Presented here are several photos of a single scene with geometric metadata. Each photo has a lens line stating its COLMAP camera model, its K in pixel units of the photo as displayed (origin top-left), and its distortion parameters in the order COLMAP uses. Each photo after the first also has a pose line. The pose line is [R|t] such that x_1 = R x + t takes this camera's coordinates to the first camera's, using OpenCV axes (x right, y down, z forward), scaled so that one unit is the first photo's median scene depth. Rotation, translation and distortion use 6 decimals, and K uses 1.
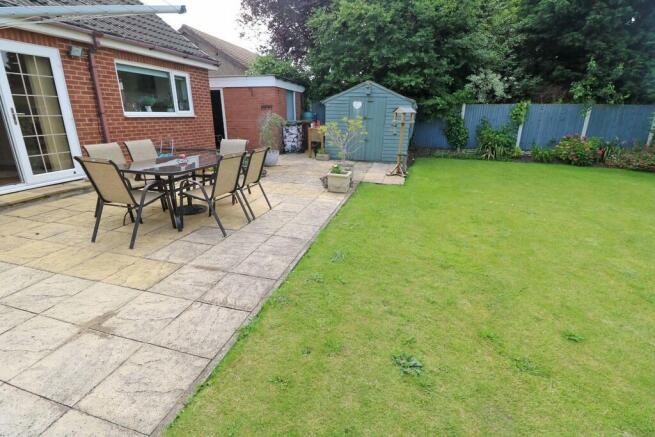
lens RADIAL K [[307.7, 0, 325.0], [0, 307.7, 212.1], [0, 0, 1]] dist [-0.019457, -0.002501]
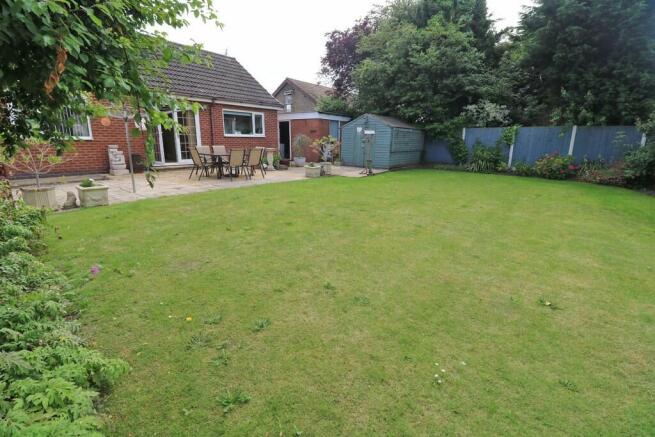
lens RADIAL K [[307.7, 0, 329.9], [0, 307.7, 217.3], [0, 0, 1]] dist [-0.019457, -0.002501]
pose [[0.921166, 0.096624, -0.376984, 0.544514], [-0.120005, 0.992008, -0.038975, 0.145674], [0.370205, 0.081142, 0.925399, -0.392066]]
